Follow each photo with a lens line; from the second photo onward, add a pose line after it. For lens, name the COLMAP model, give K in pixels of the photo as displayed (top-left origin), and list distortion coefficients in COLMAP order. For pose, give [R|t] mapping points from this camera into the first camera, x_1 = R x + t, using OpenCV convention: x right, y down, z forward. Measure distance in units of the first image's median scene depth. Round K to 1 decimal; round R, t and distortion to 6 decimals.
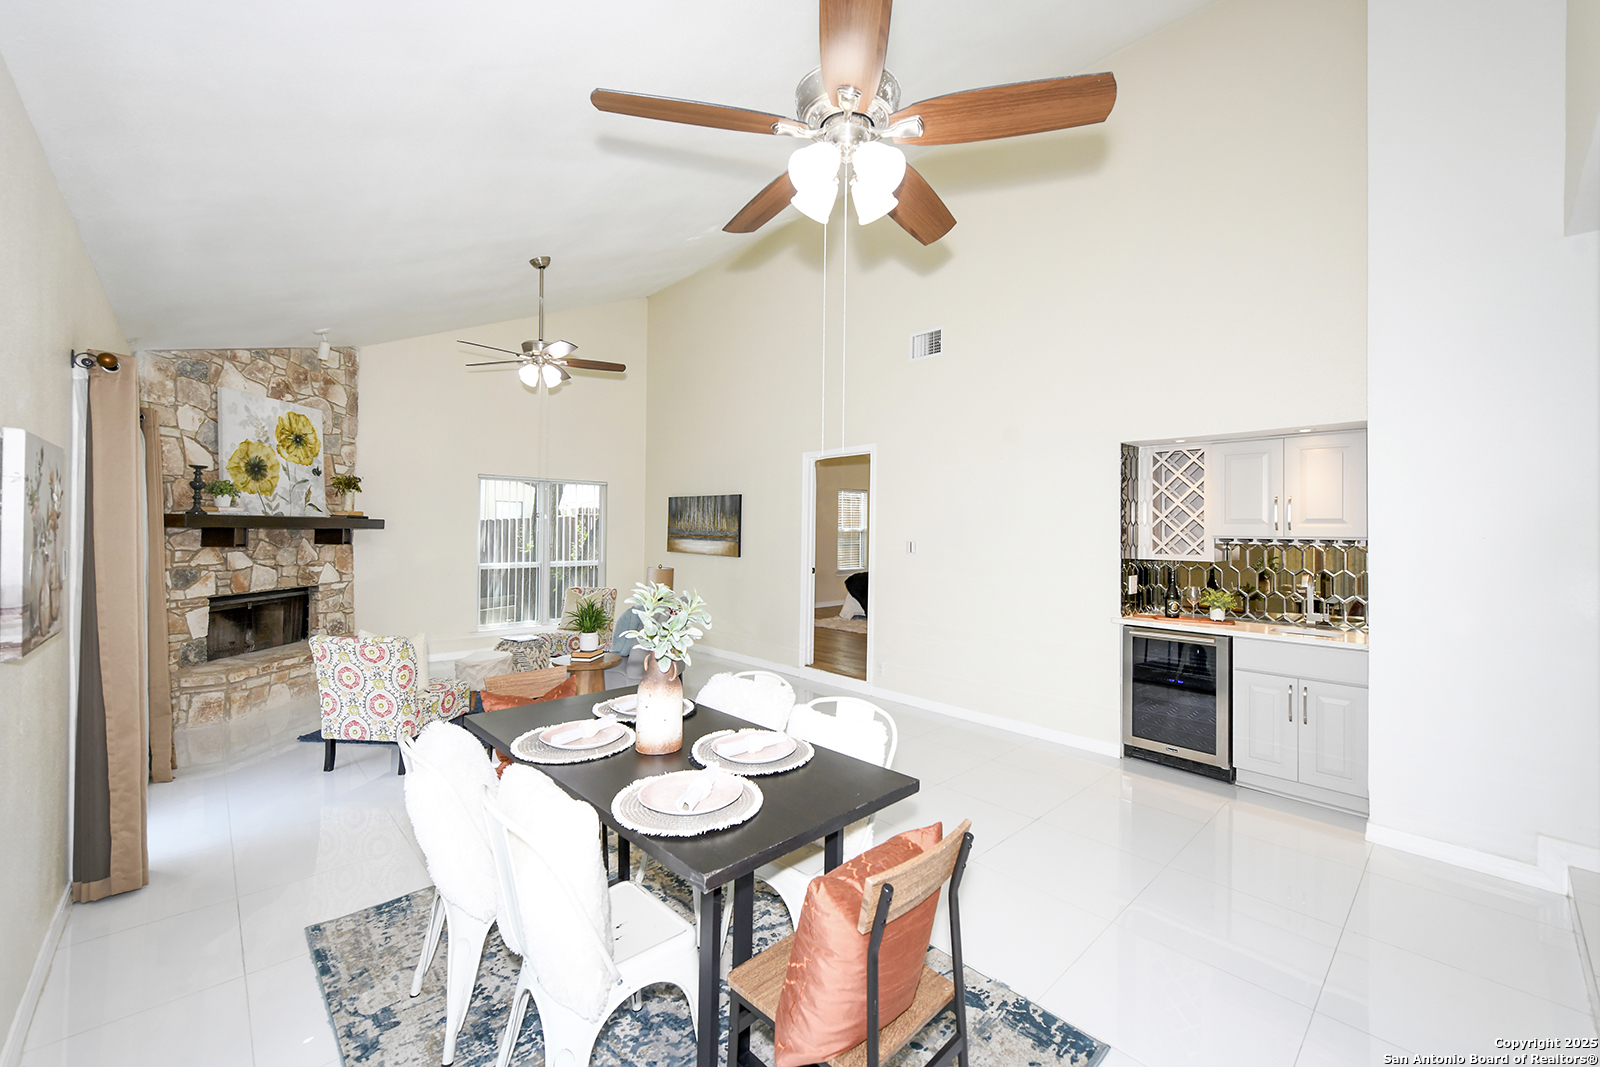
lens RADIAL K [[638.8, 0, 805.1], [0, 638.8, 511.7], [0, 0, 1]] dist [-0.000678, -0.000102]
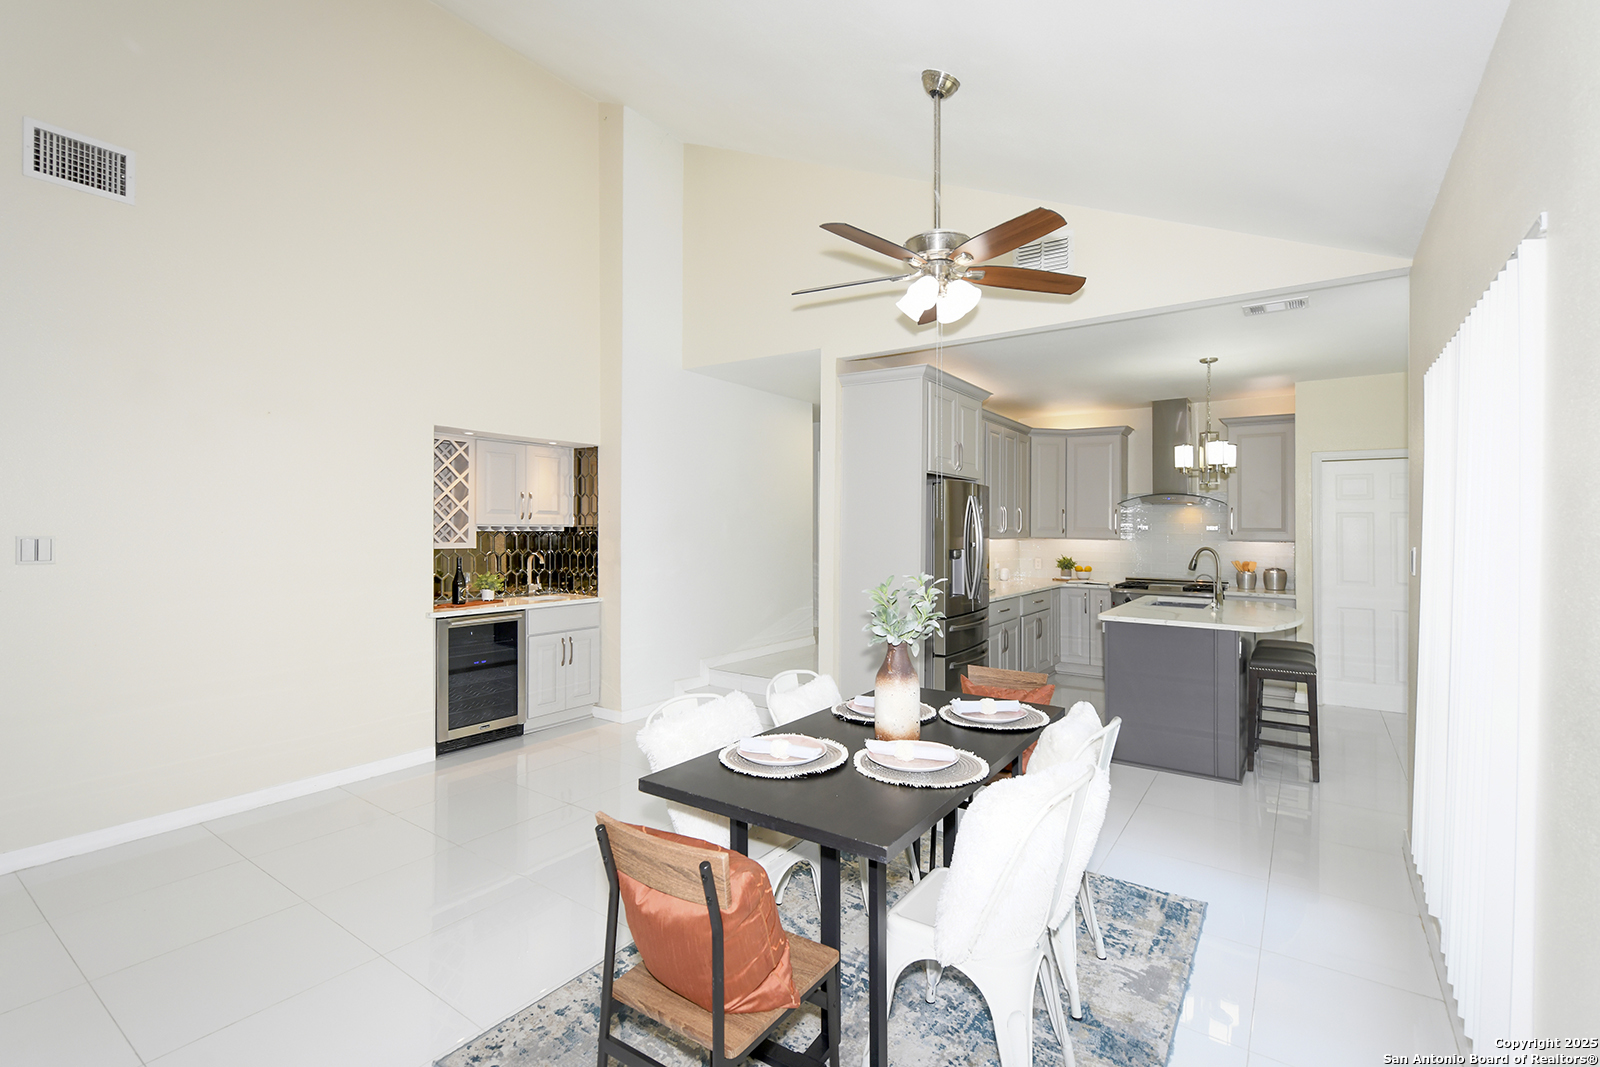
lens RADIAL K [[711.9, 0, 807.0], [0, 711.9, 521.6], [0, 0, 1]] dist [0.001111, -0.000200]
pose [[-0.185101, 0.003902, 0.982712, -0.477533], [-0.025684, 0.999631, -0.008807, 0.021434], [-0.982384, -0.026870, -0.184933, 0.491452]]
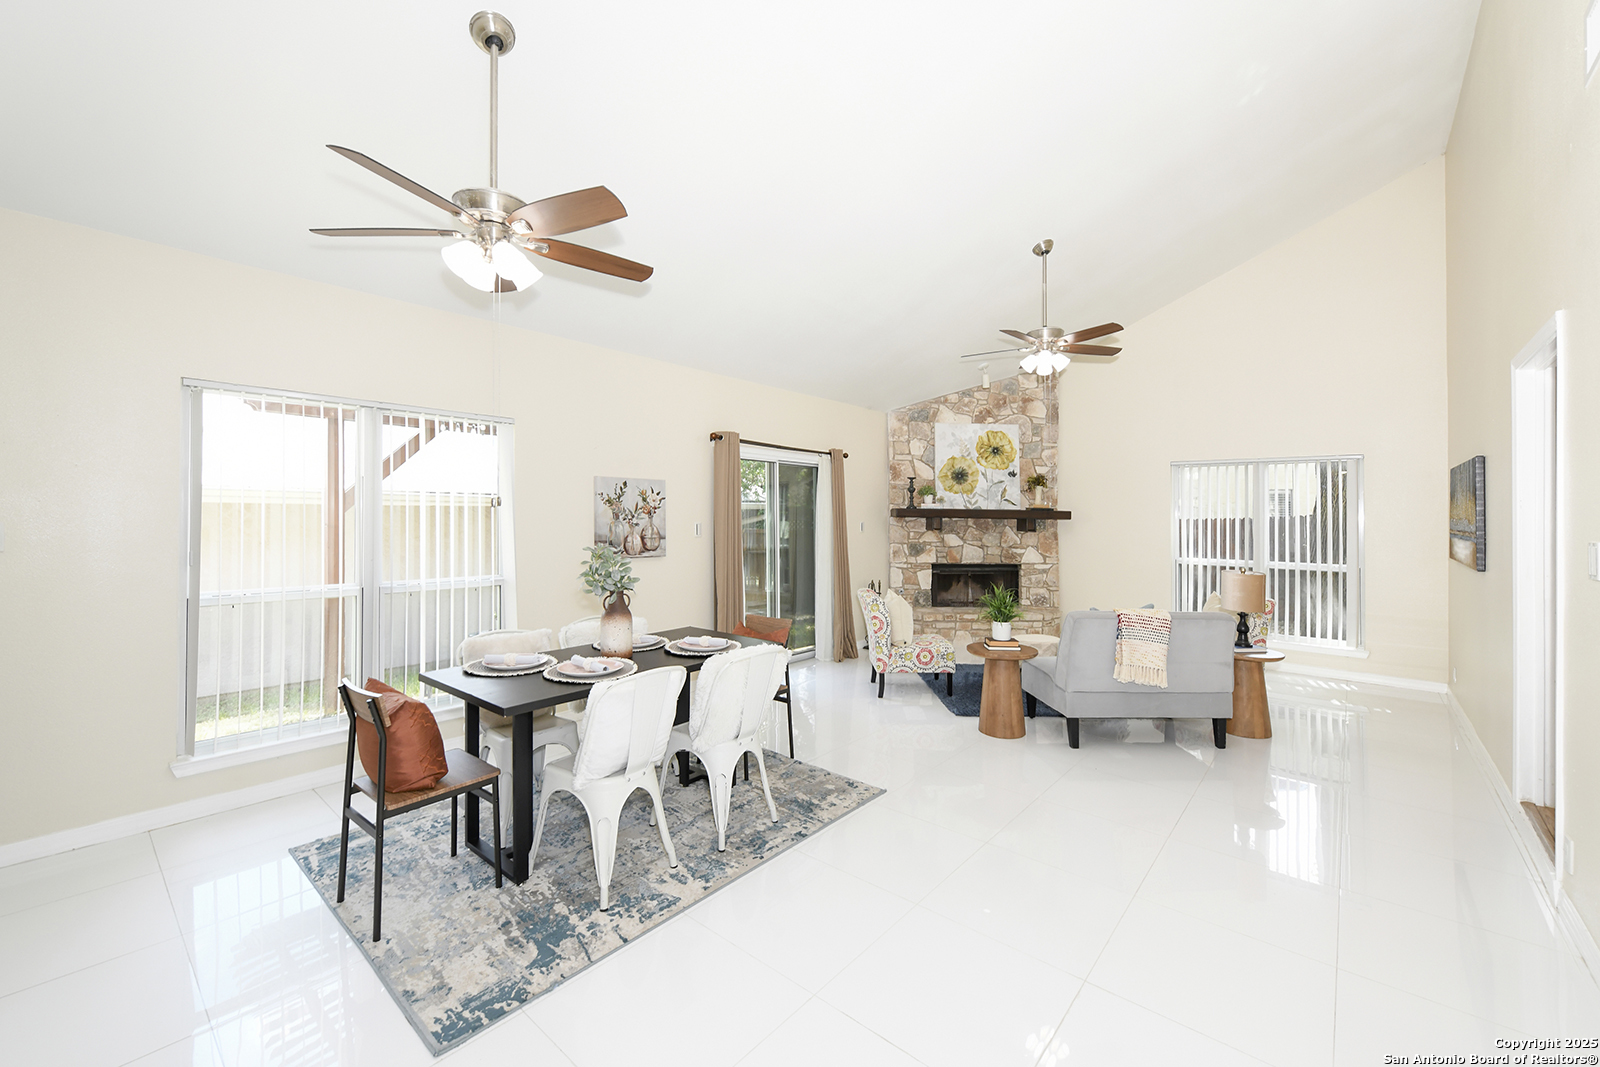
lens RADIAL K [[643.5, 0, 802.1], [0, 643.5, 508.1], [0, 0, 1]] dist [0.002211, -0.000142]
pose [[0.108132, -0.019642, -0.993942, 0.502048], [0.017410, 0.999689, -0.017862, 0.022729], [0.993984, -0.015373, 0.108441, 0.487619]]
